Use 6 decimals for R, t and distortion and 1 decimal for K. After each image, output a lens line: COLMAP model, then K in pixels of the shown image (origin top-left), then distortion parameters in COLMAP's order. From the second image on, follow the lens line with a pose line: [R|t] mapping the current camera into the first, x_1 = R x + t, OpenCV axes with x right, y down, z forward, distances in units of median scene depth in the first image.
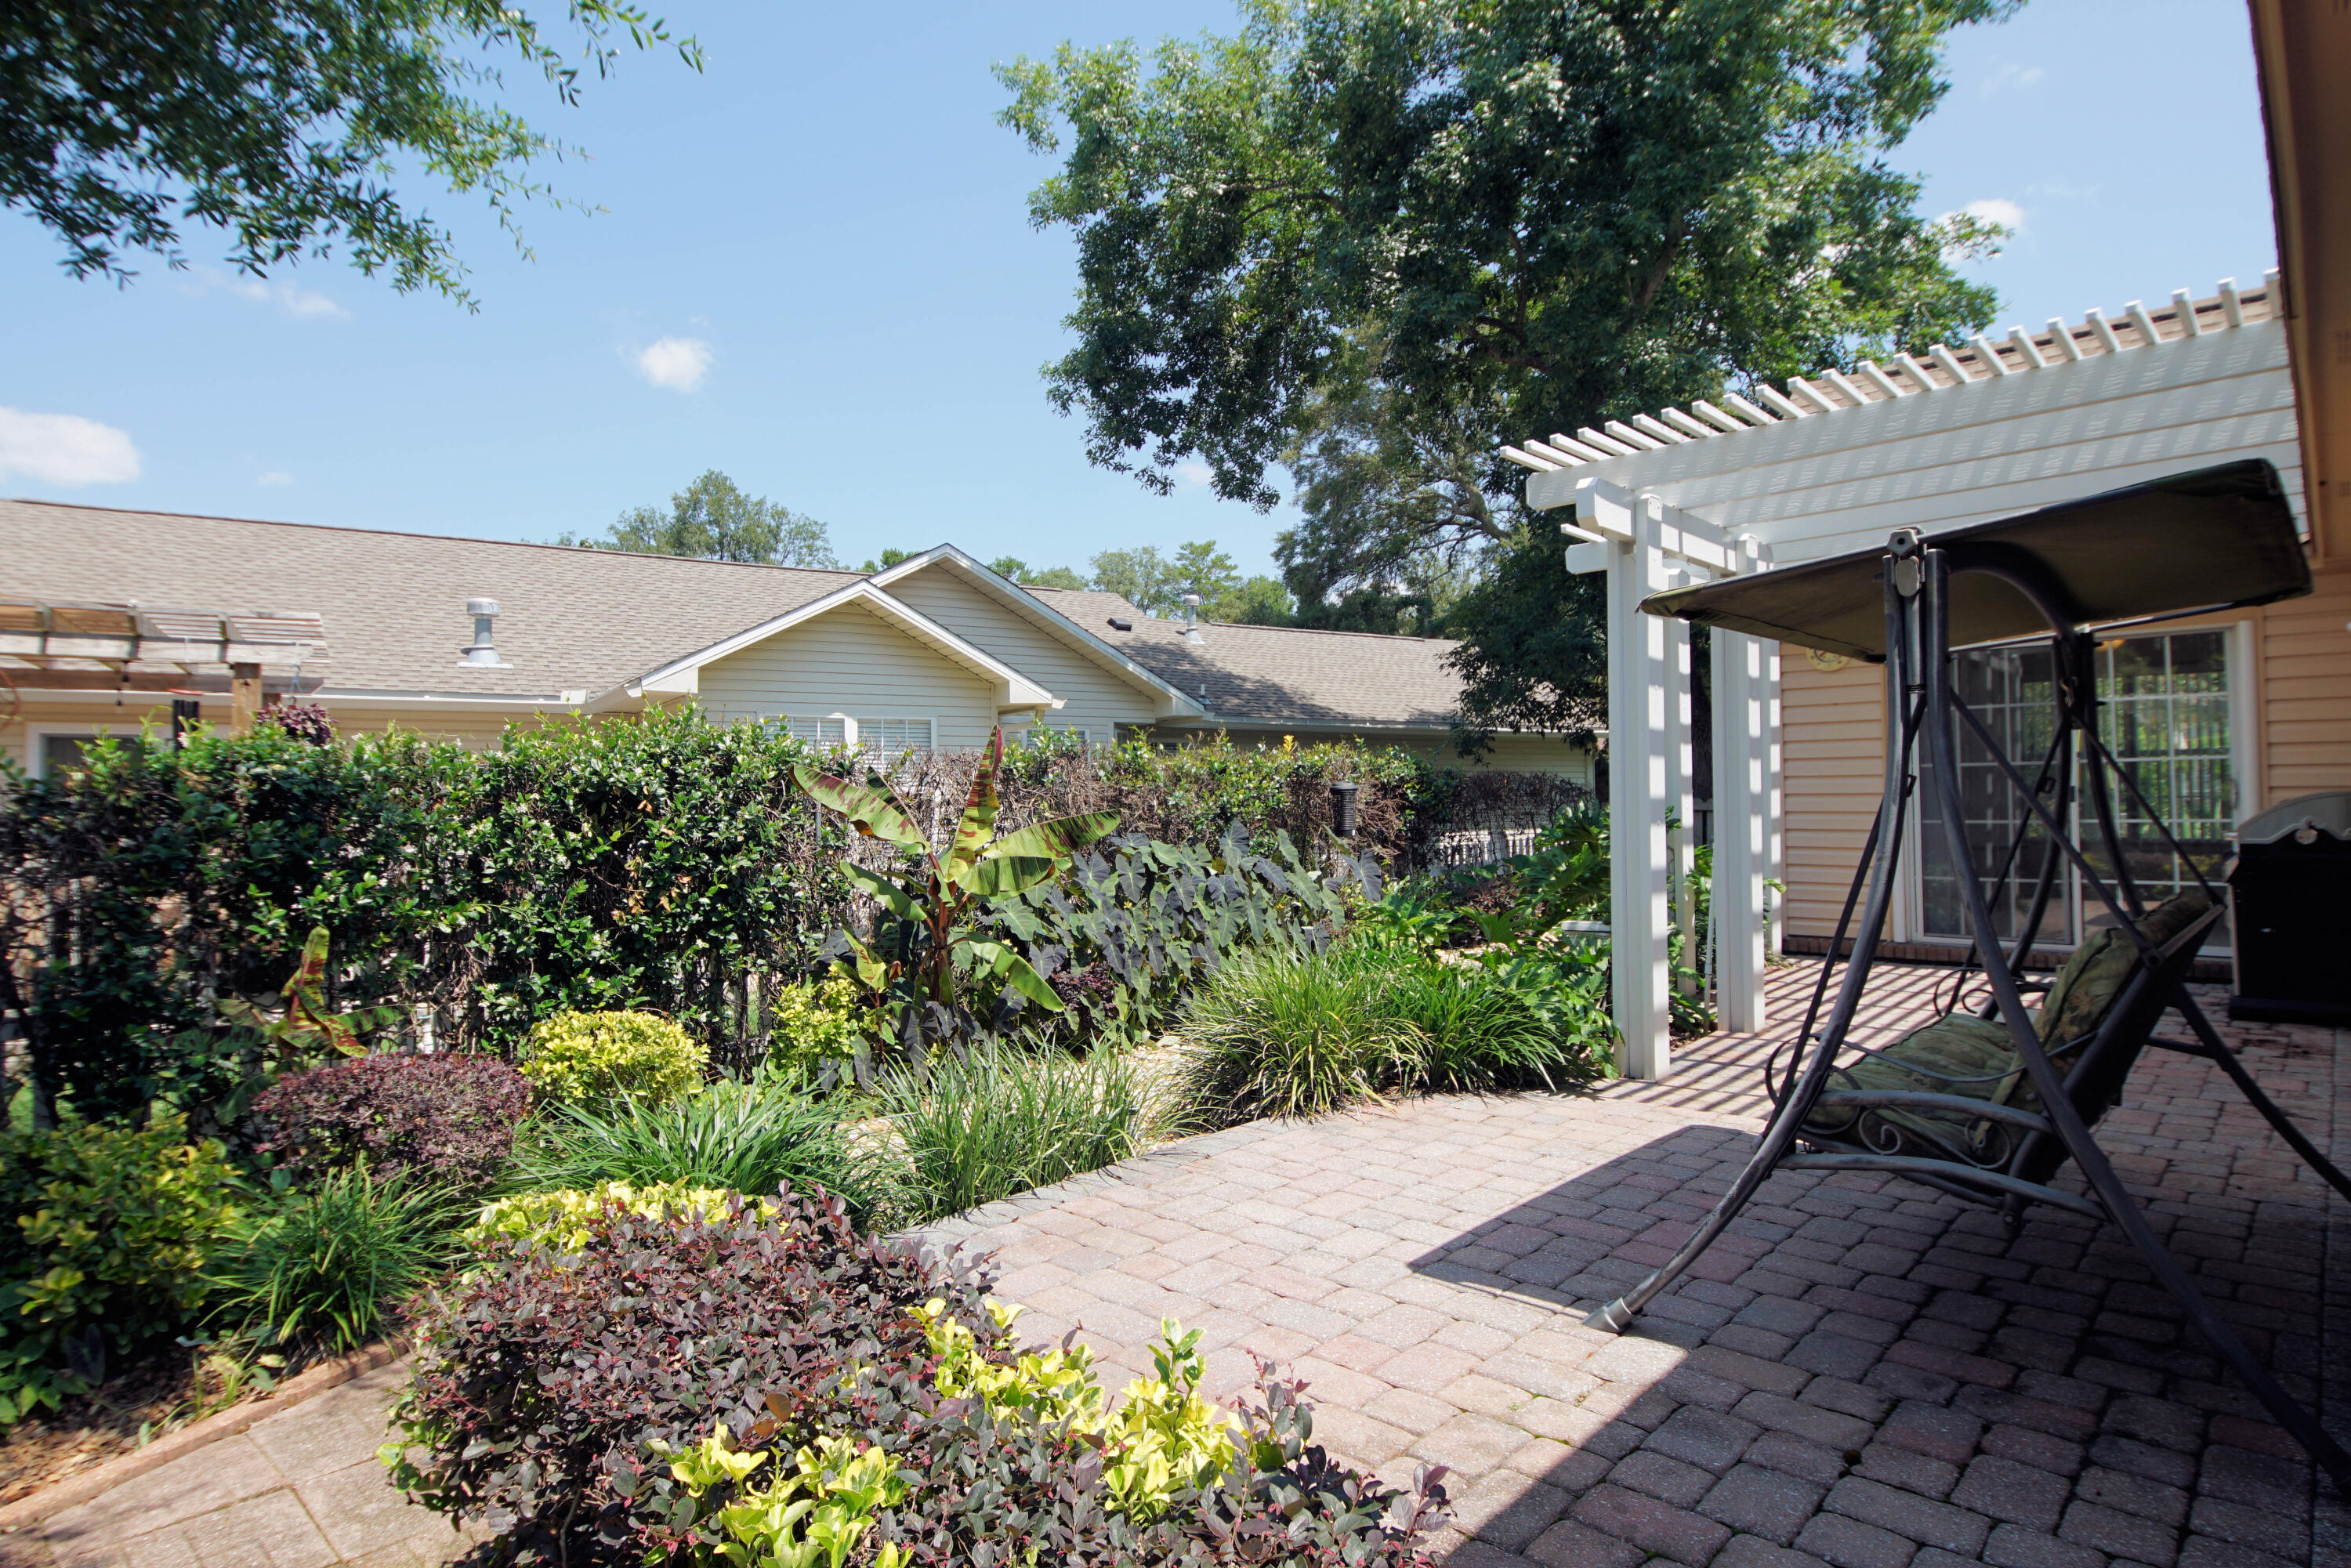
lens RADIAL K [[1260.0, 0, 1144.1], [0, 1260.0, 764.3], [0, 0, 1]] dist [0.023606, -0.024451]
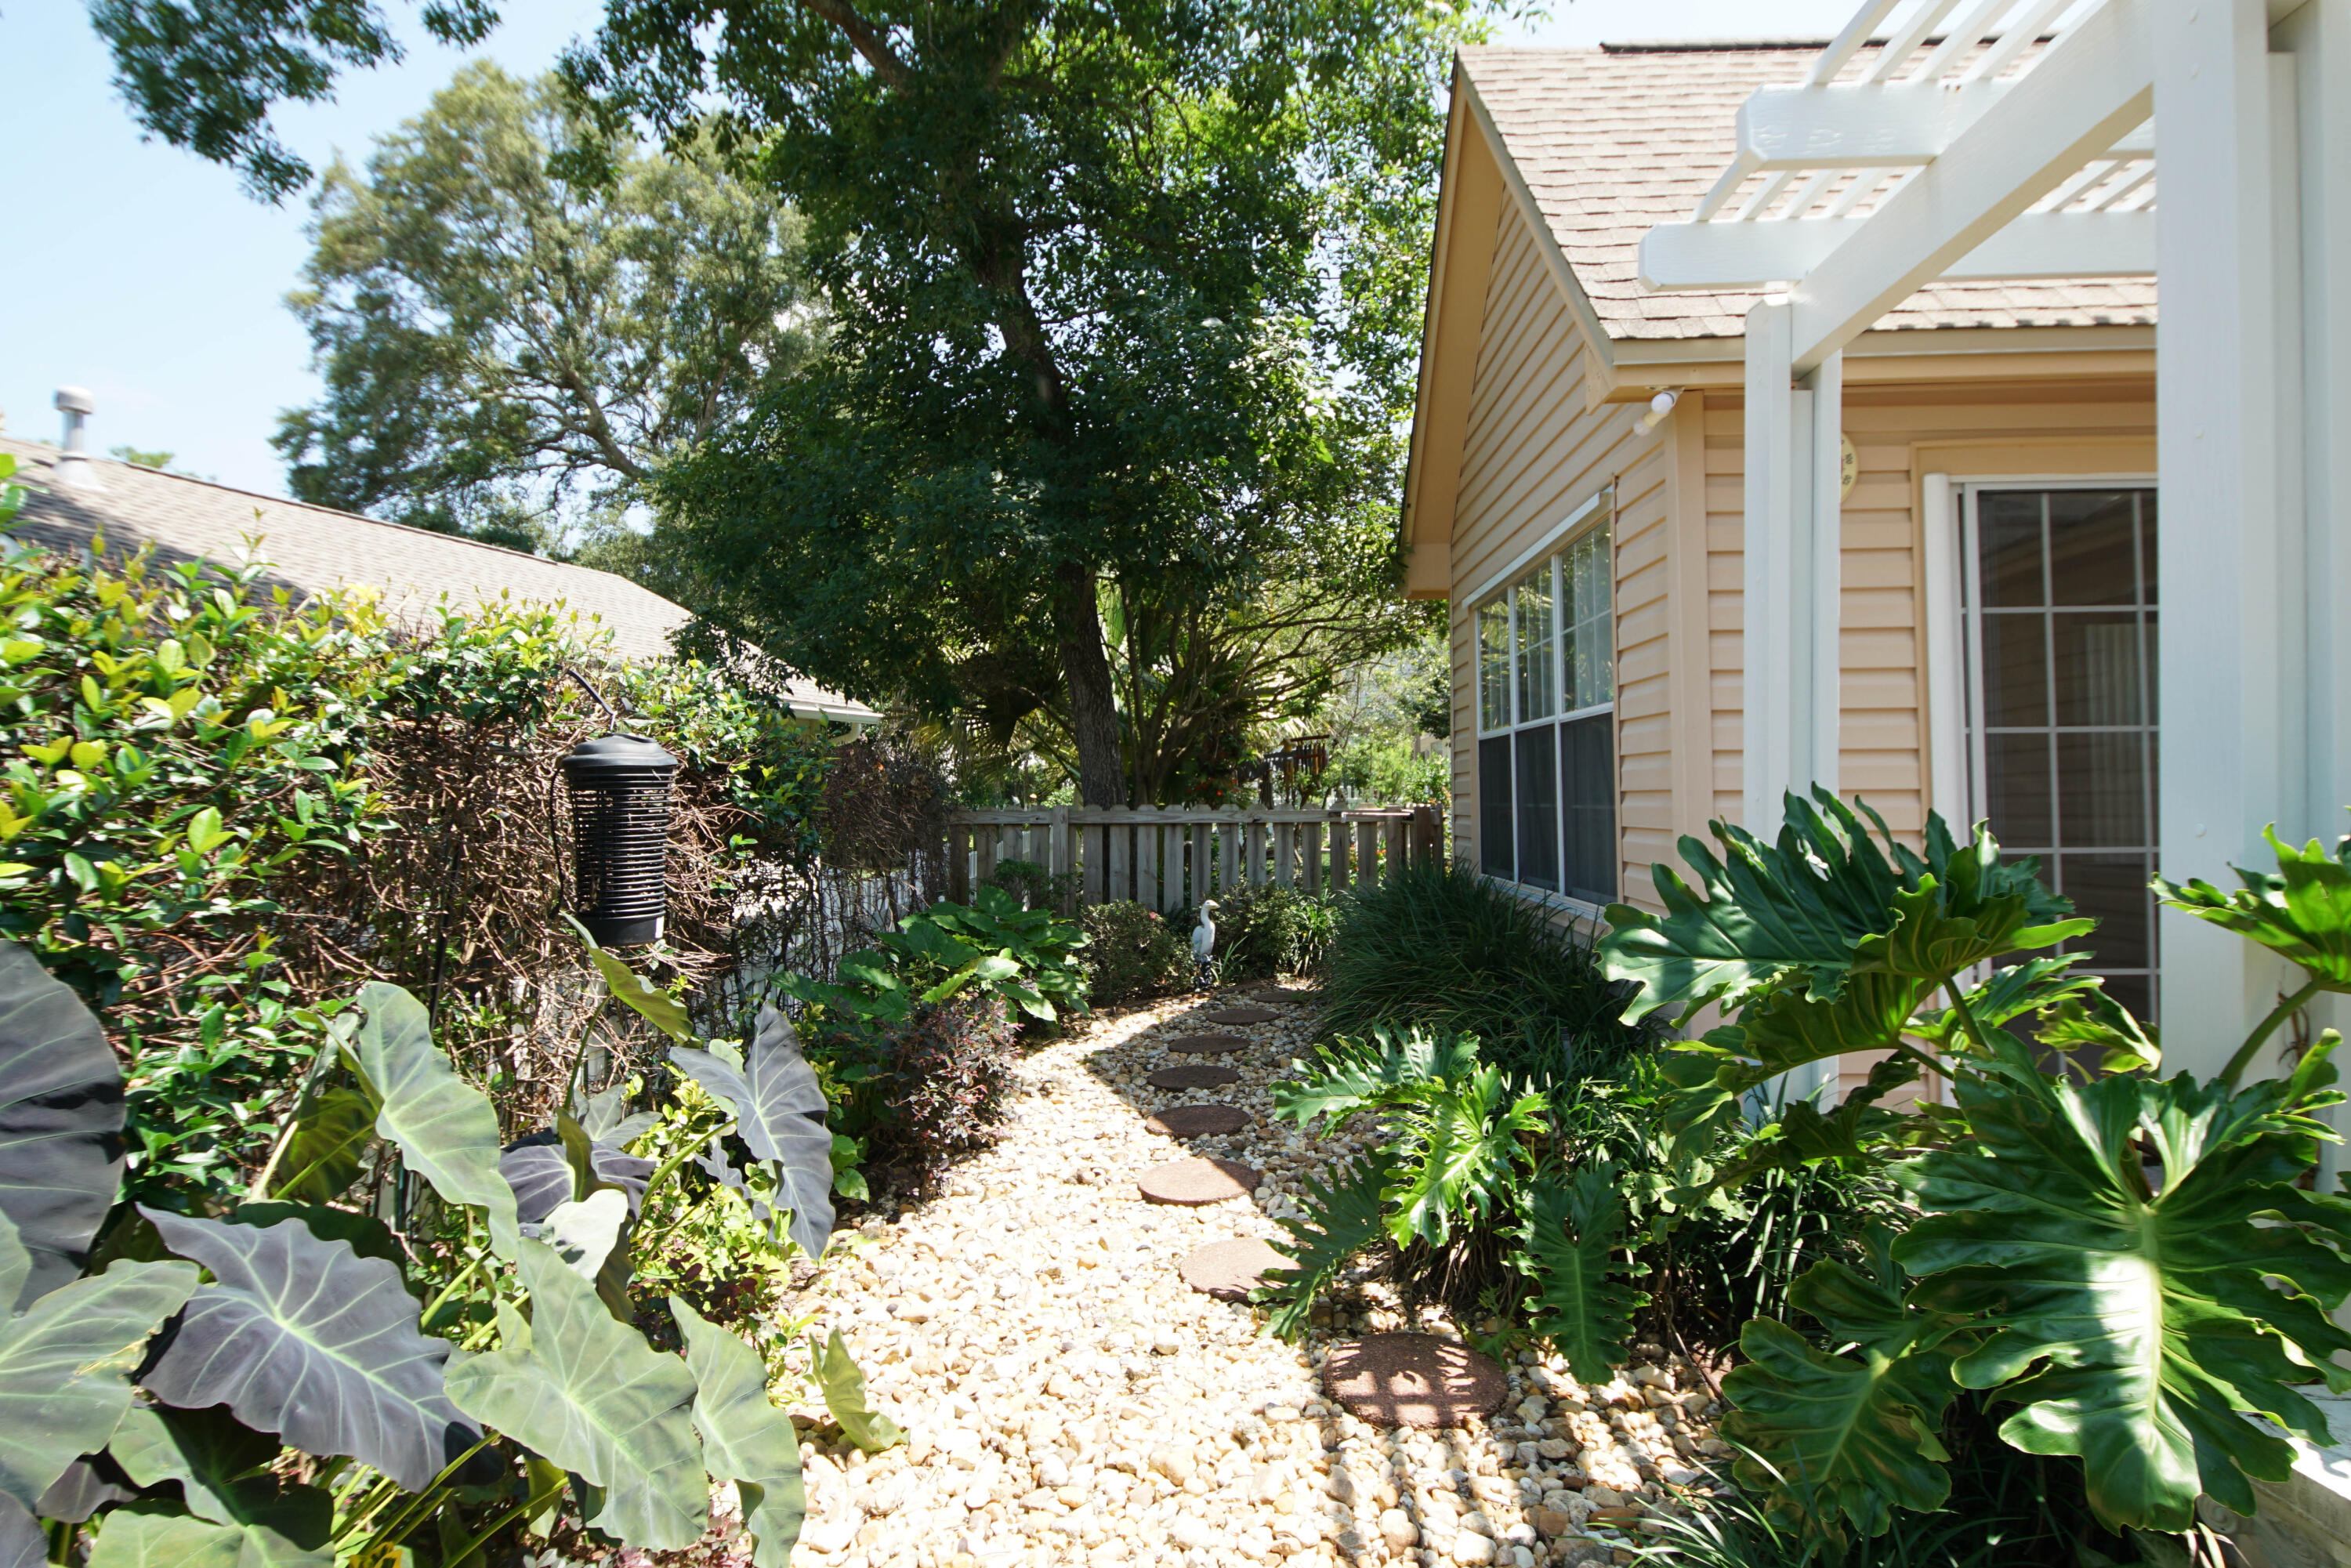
lens RADIAL K [[1260.0, 0, 1178.0], [0, 1260.0, 777.2], [0, 0, 1]] dist [0.023606, -0.024451]
pose [[0.745472, 0.015807, 0.666350, 0.075247], [-0.018043, 0.999831, -0.003532, 0.023453], [-0.666293, -0.009390, 0.745631, 0.809690]]
